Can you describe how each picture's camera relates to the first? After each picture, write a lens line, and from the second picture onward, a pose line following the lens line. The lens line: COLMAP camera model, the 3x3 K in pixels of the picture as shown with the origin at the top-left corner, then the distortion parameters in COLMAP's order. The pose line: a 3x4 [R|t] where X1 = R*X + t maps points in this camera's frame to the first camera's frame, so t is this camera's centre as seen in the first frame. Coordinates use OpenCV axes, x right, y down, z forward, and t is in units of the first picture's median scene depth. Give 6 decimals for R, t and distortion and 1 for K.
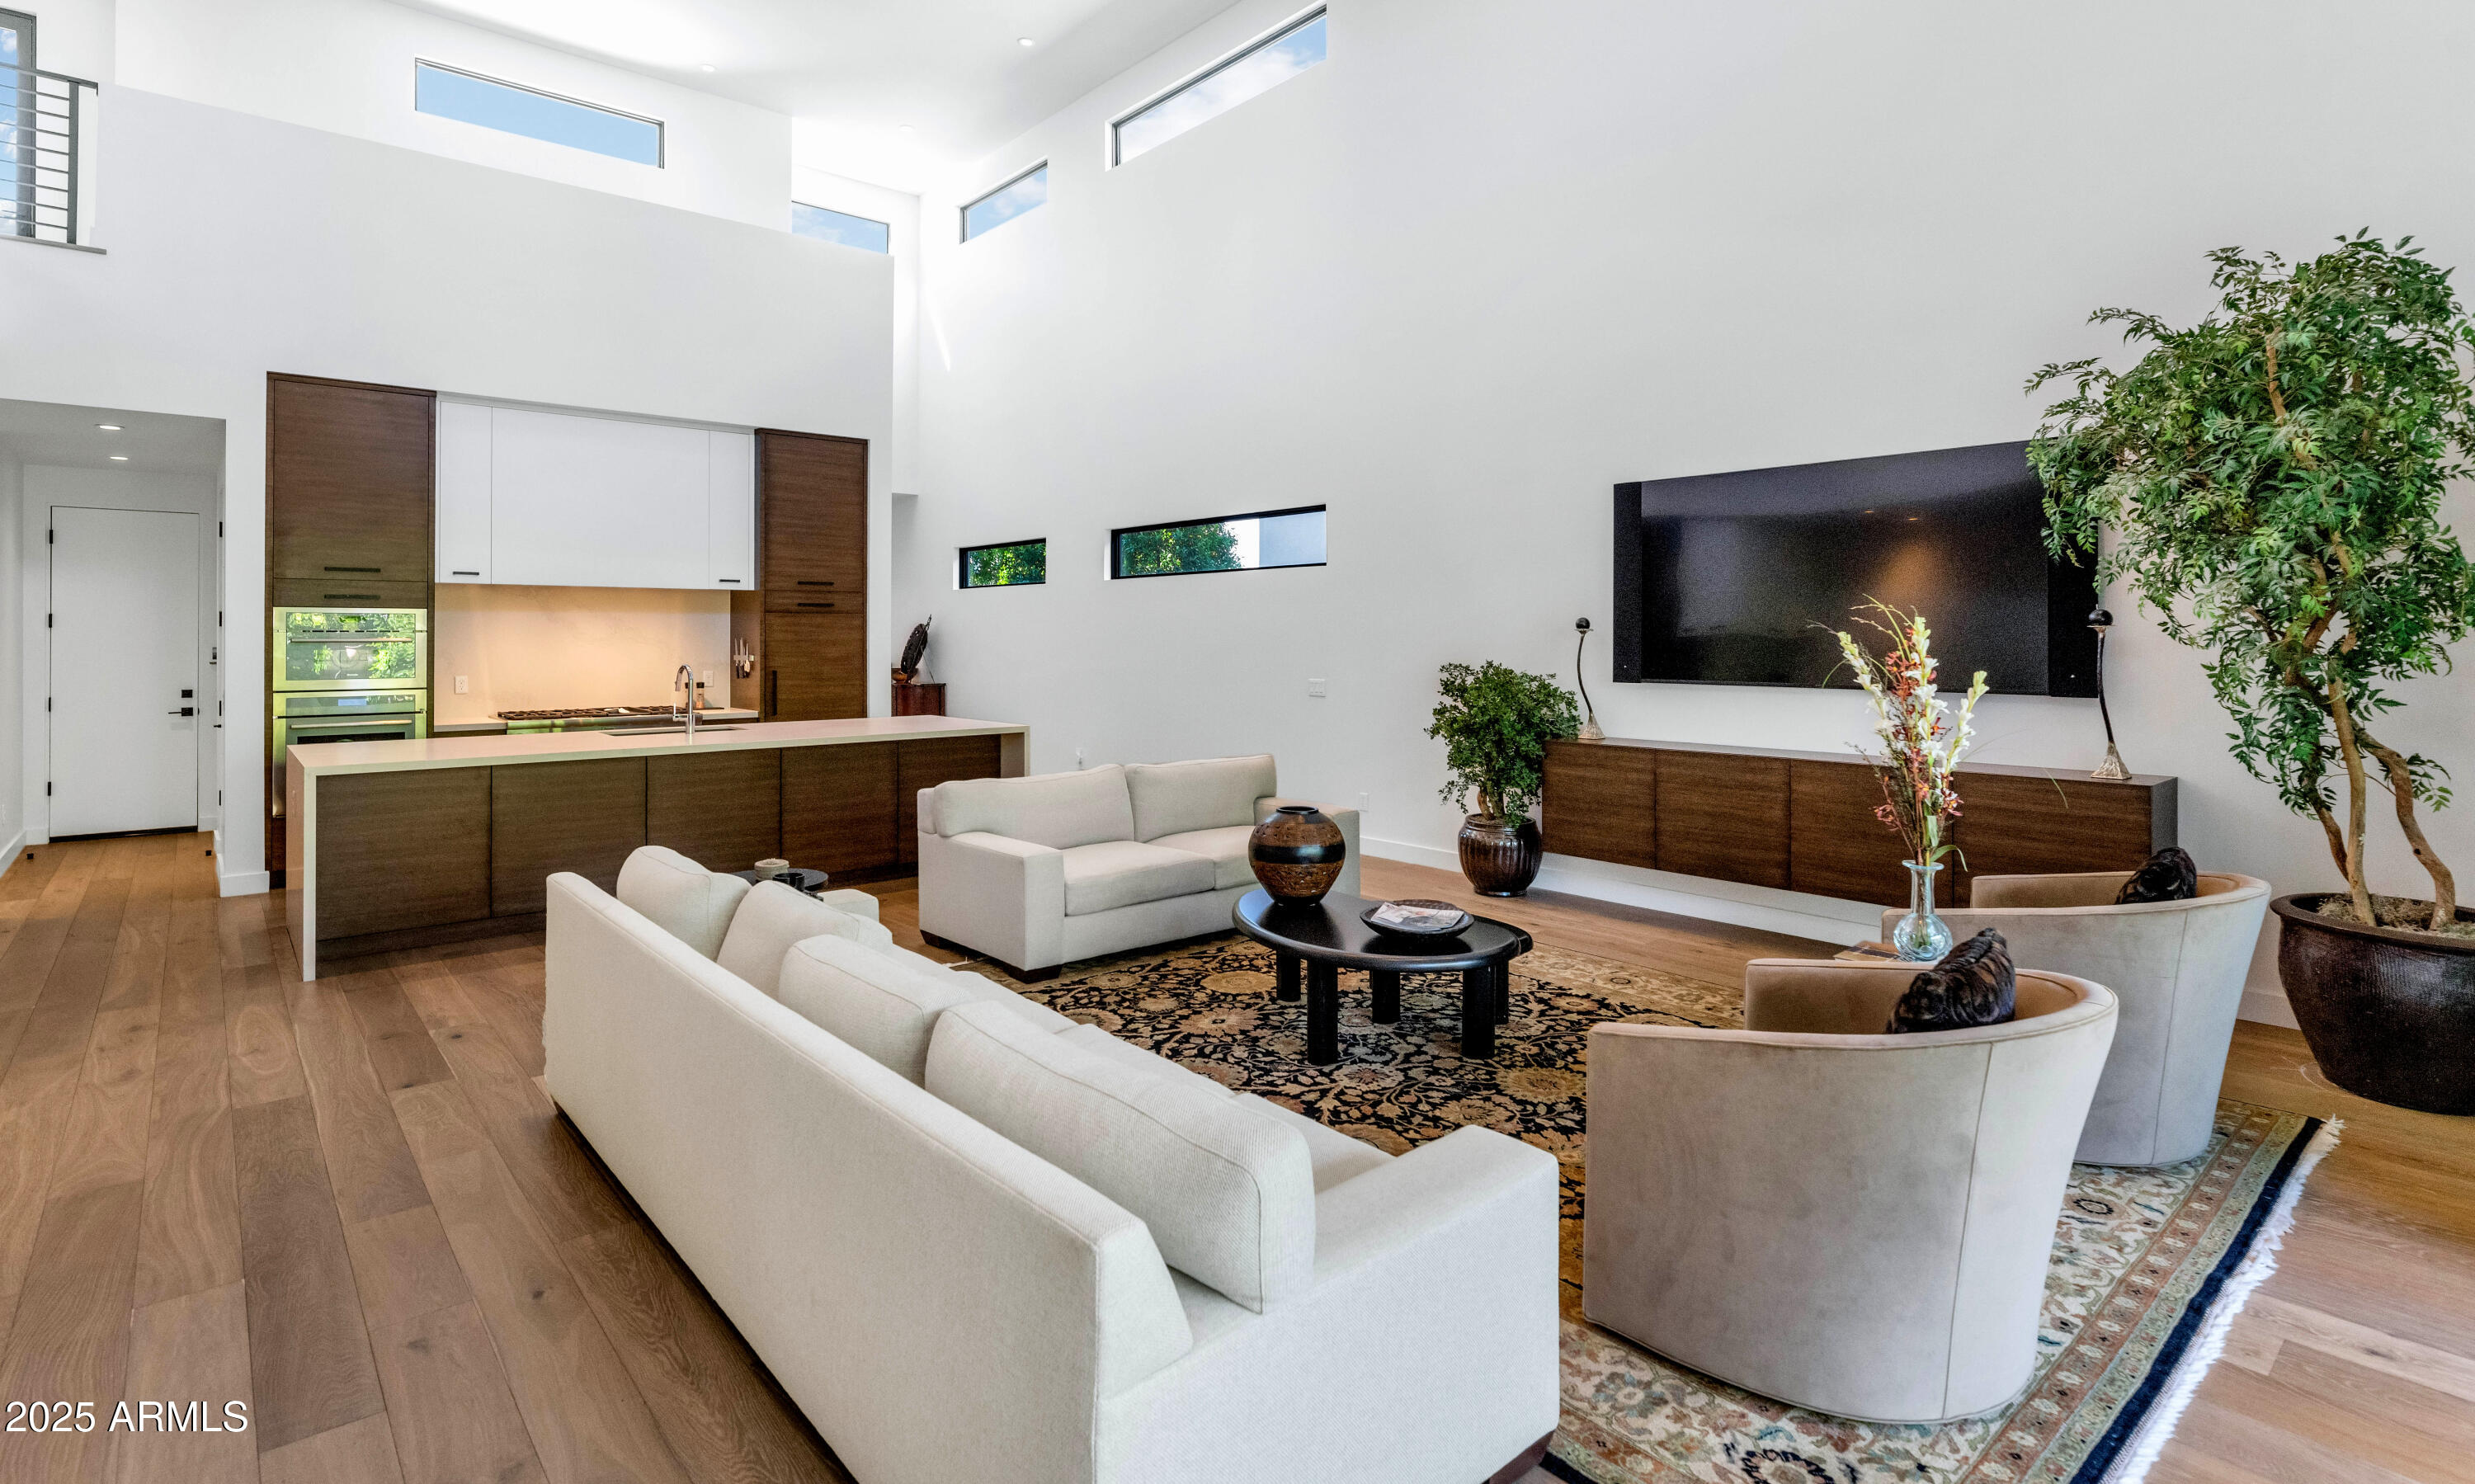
lens RADIAL K [[1212.8, 0, 1247.9], [0, 1212.8, 632.6], [0, 0, 1]] dist [0.002133, -0.000050]
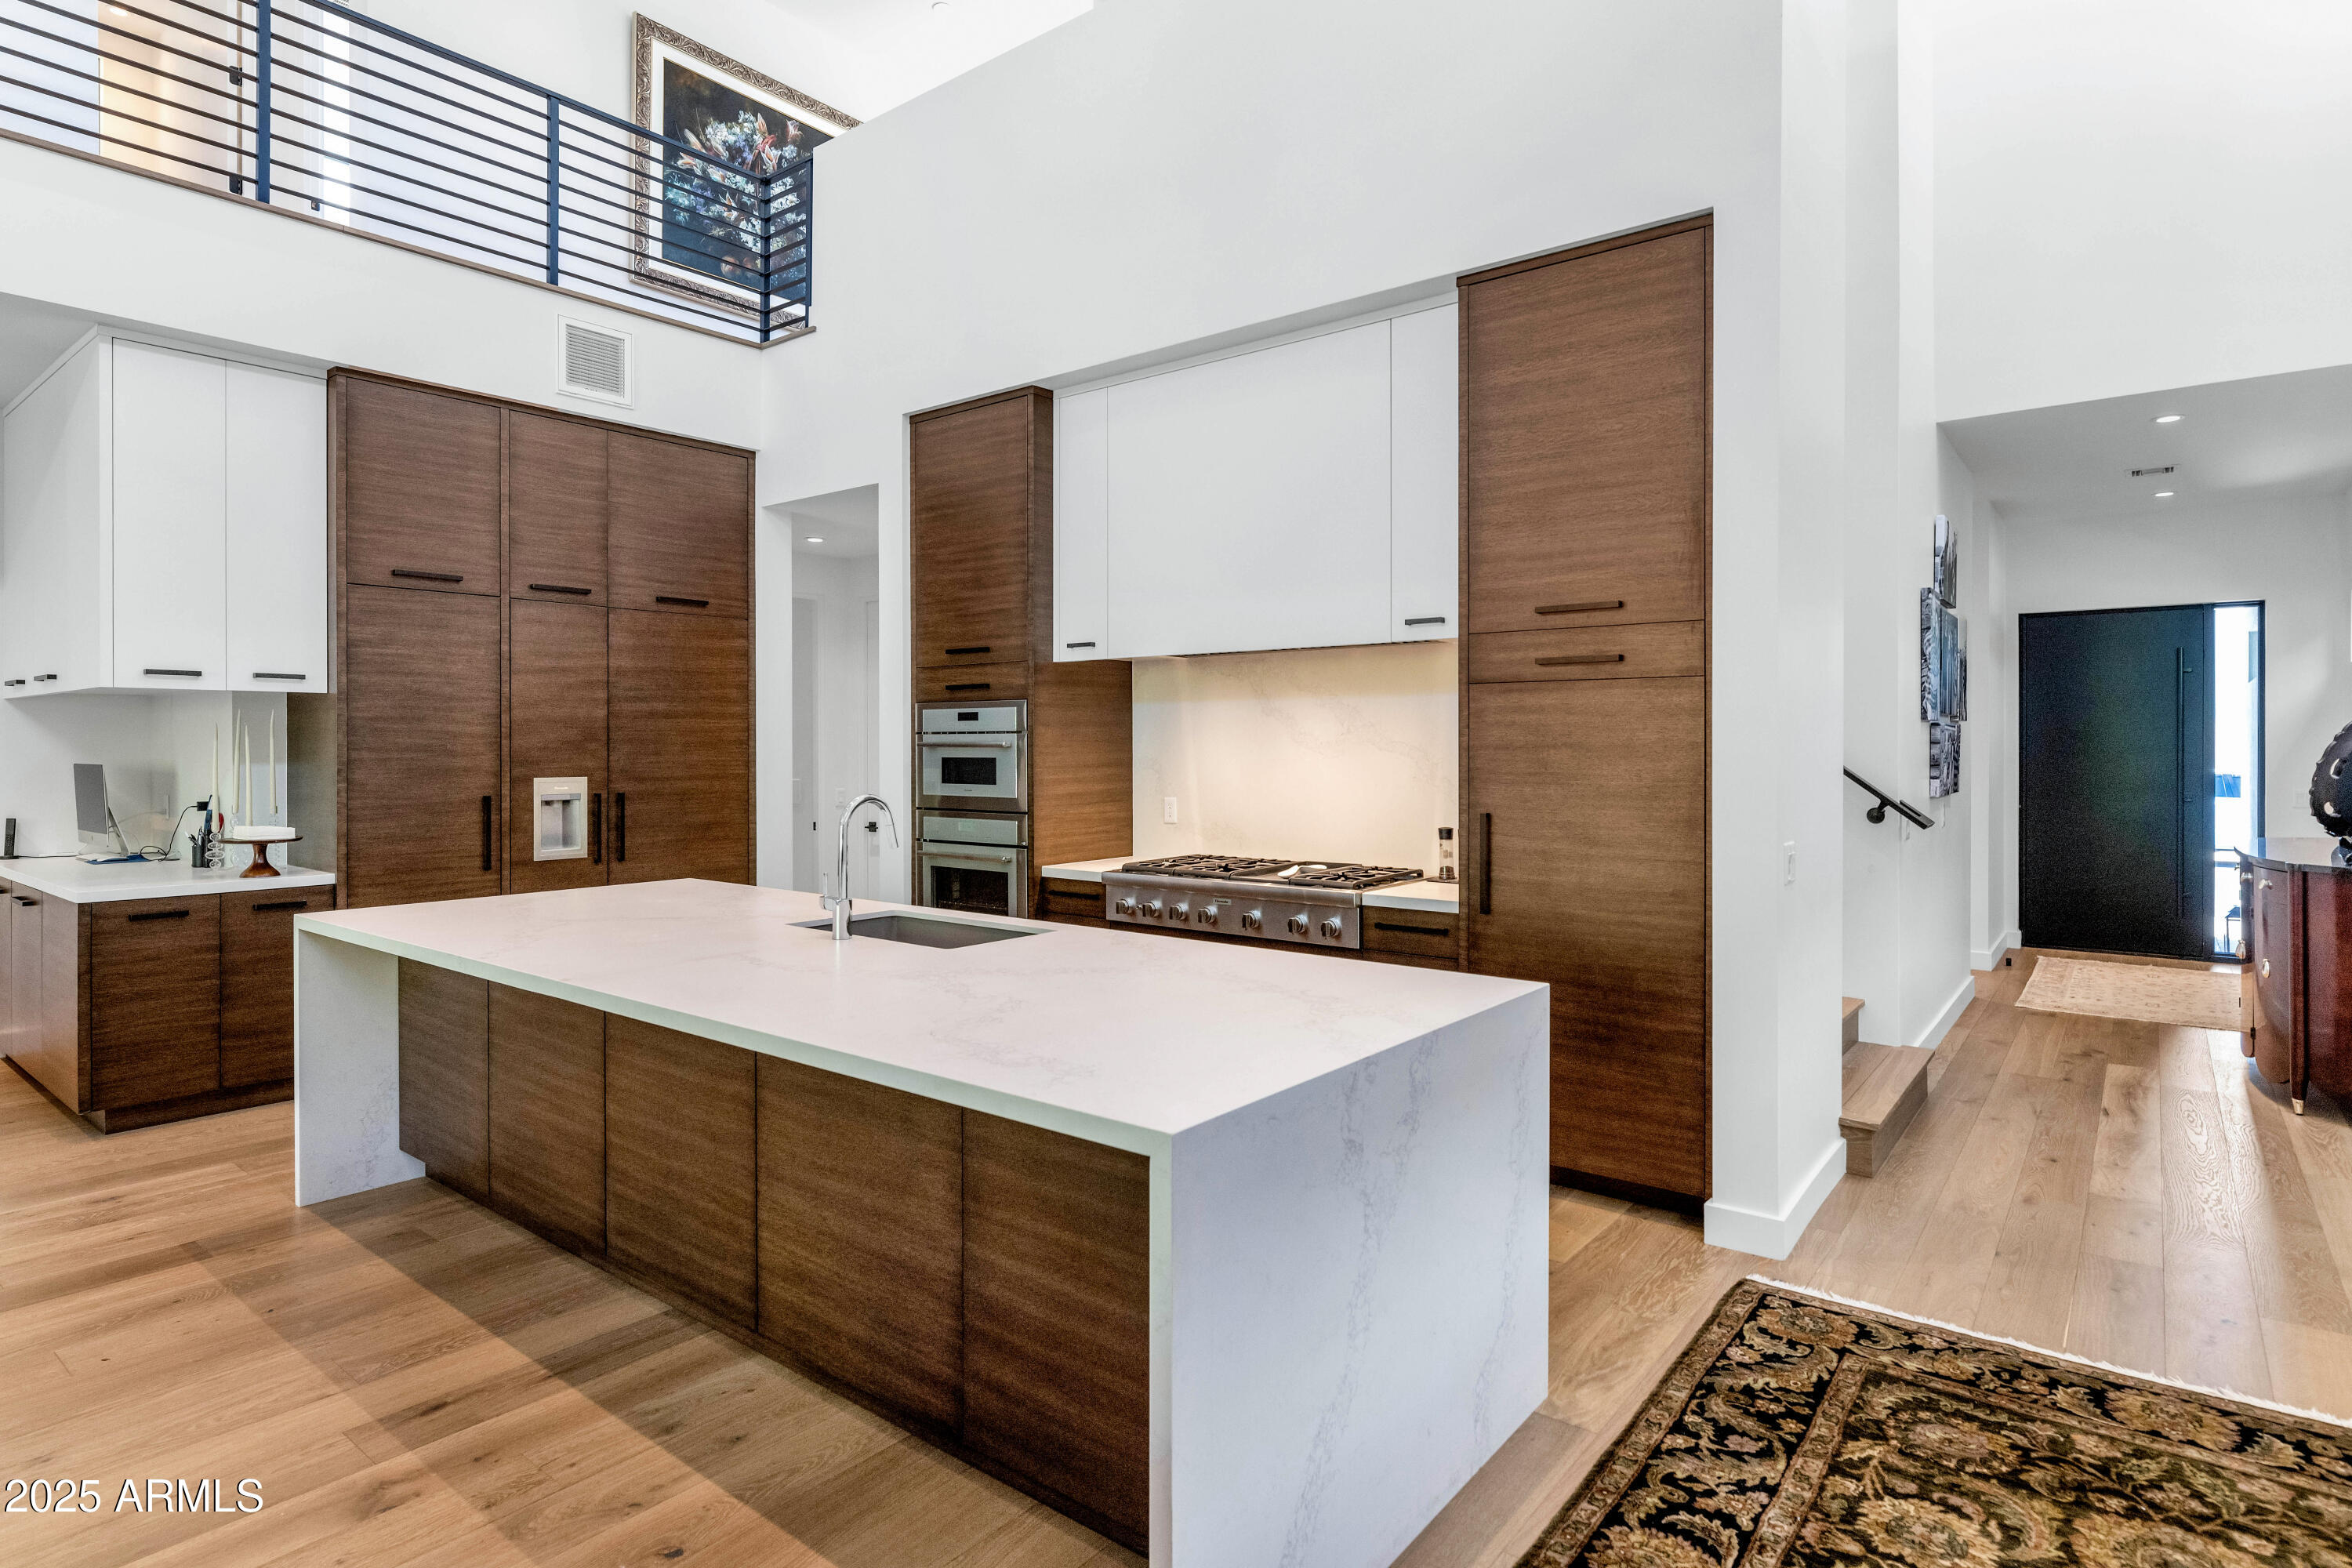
lens RADIAL K [[1234.6, 0, 1181.4], [0, 1234.6, 756.5], [0, 0, 1]] dist [-0.003896, 0.000233]
pose [[0.185142, 0.008753, -0.982673, 0.032229], [0.002778, 0.999952, 0.009430, 0.005782], [0.982708, -0.004476, 0.185108, 0.804741]]
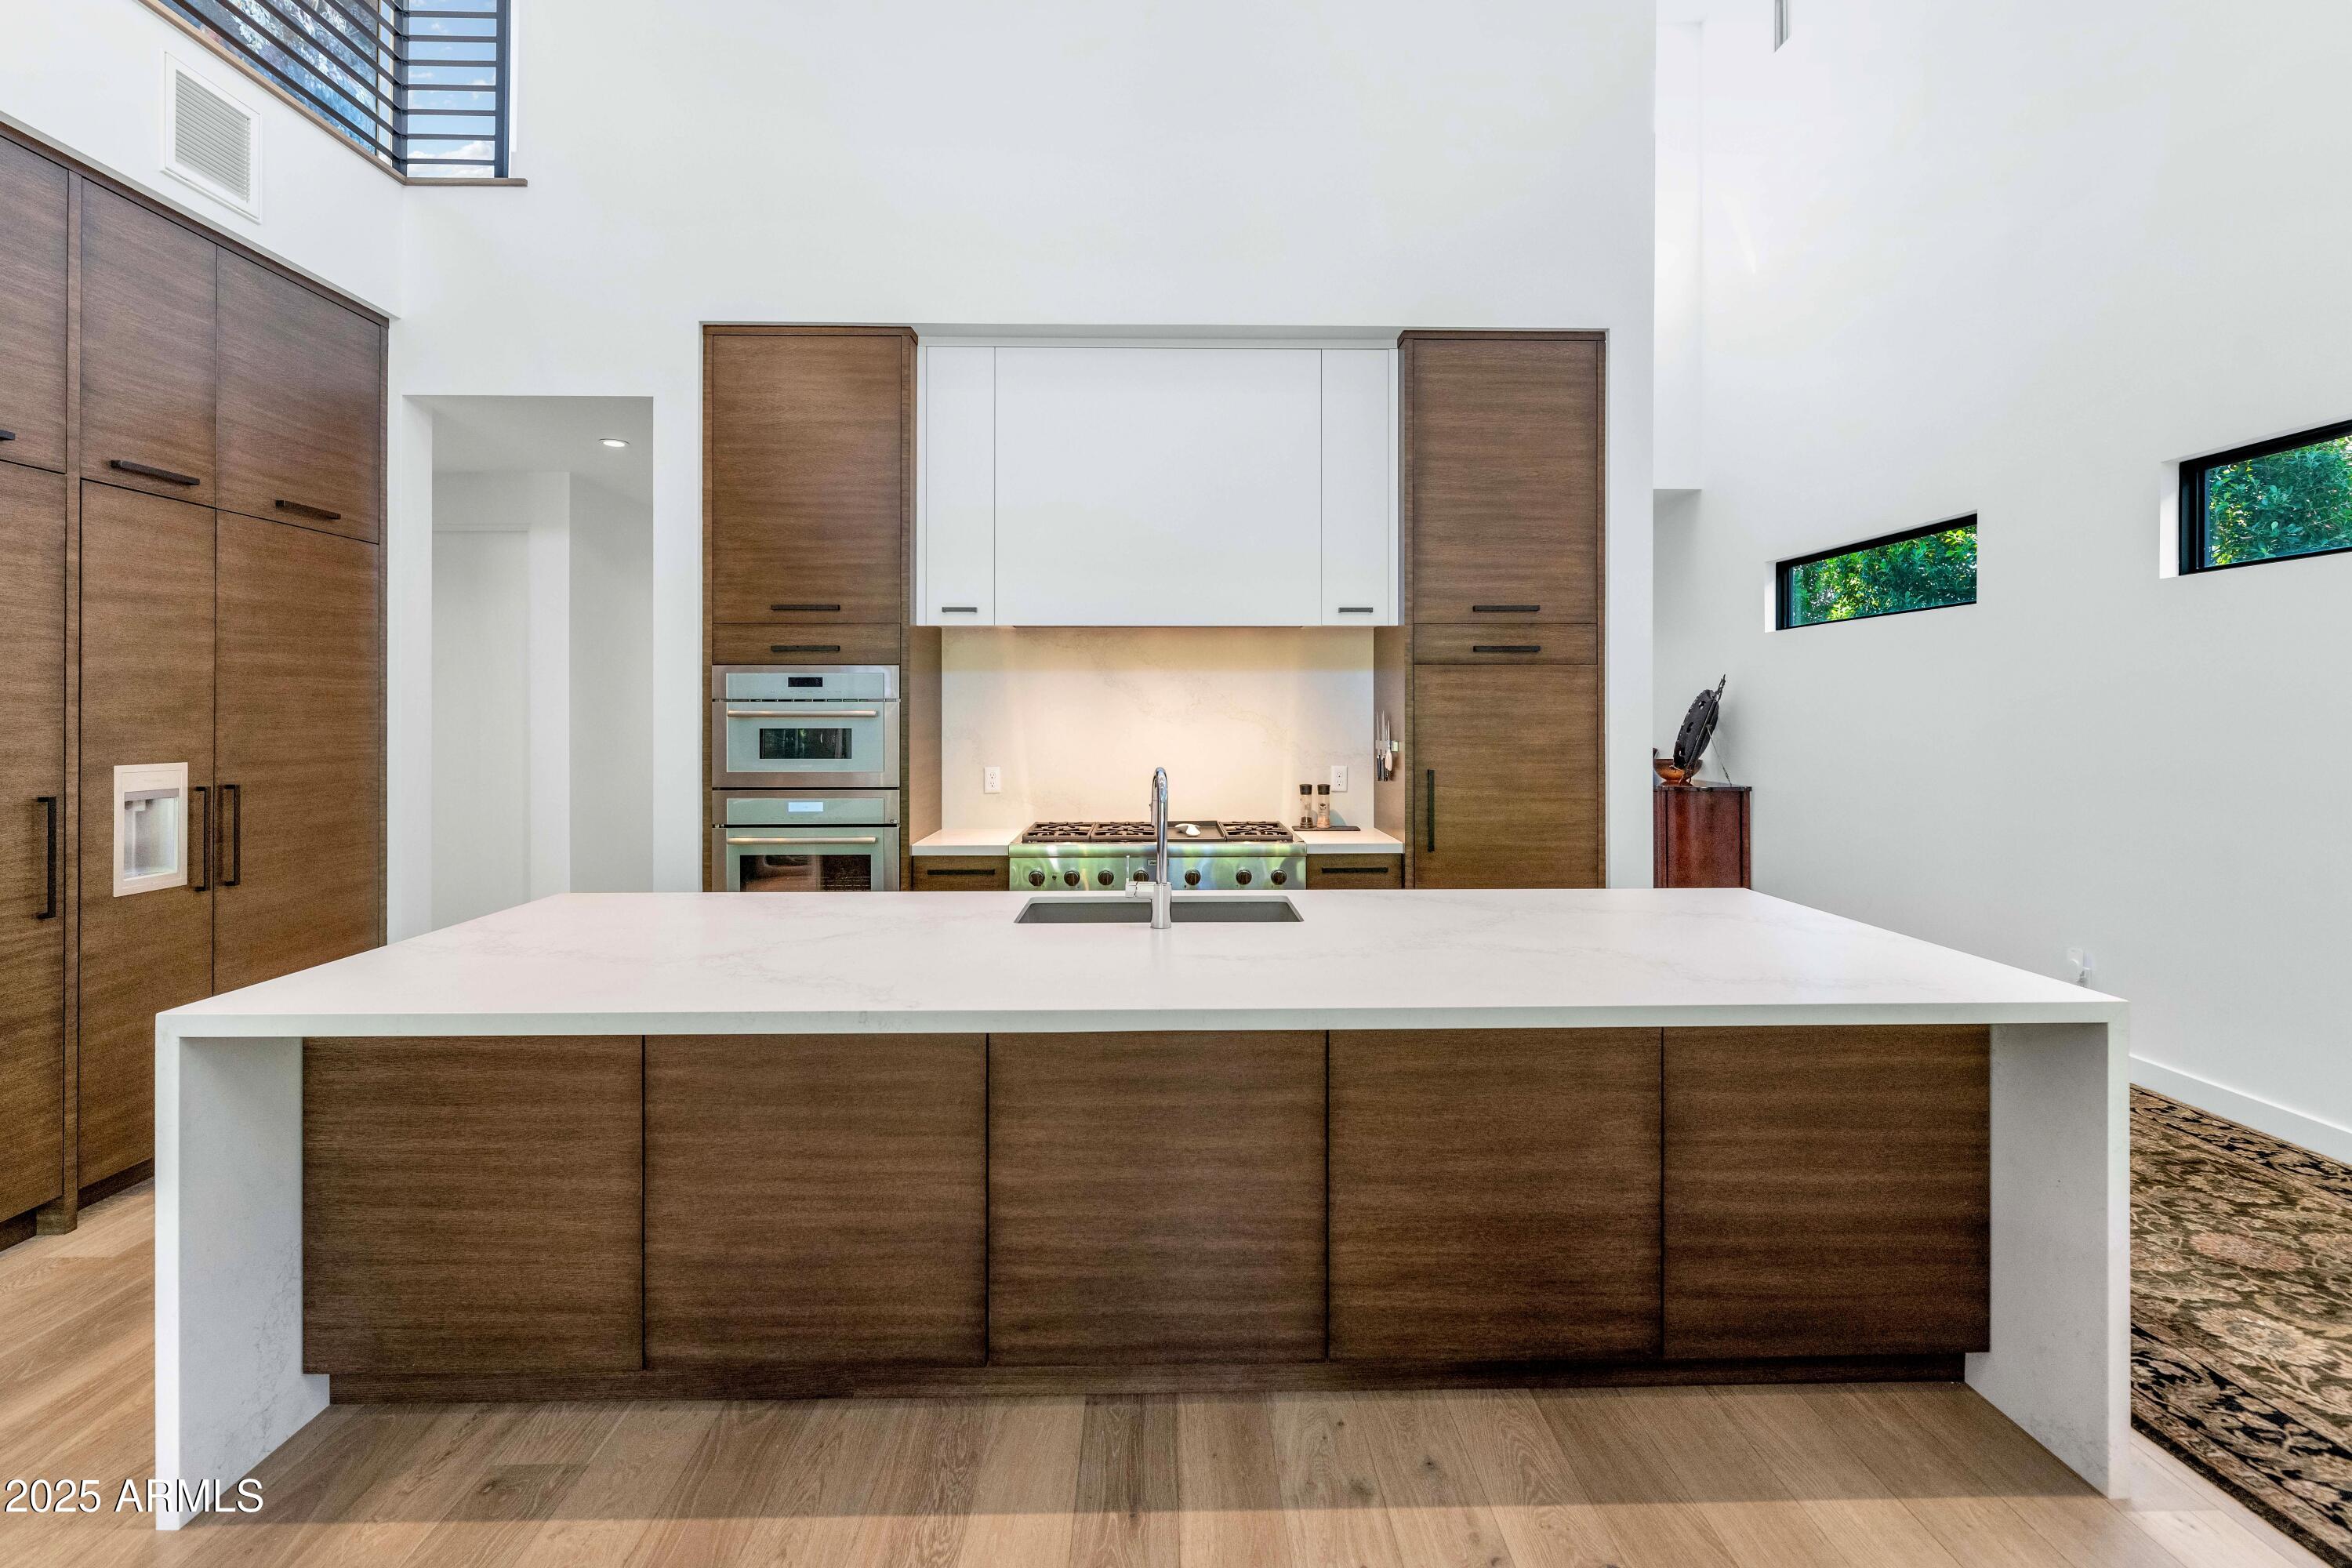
lens RADIAL K [[1115.3, 0, 1180.5], [0, 1115.3, 714.4], [0, 0, 1]] dist [-0.002057, -0.000989]
pose [[0.767334, -0.000603, -0.641247, -0.153413], [0.001940, 0.999997, 0.001382, 0.005285], [0.641244, -0.002305, 0.767333, 0.540089]]
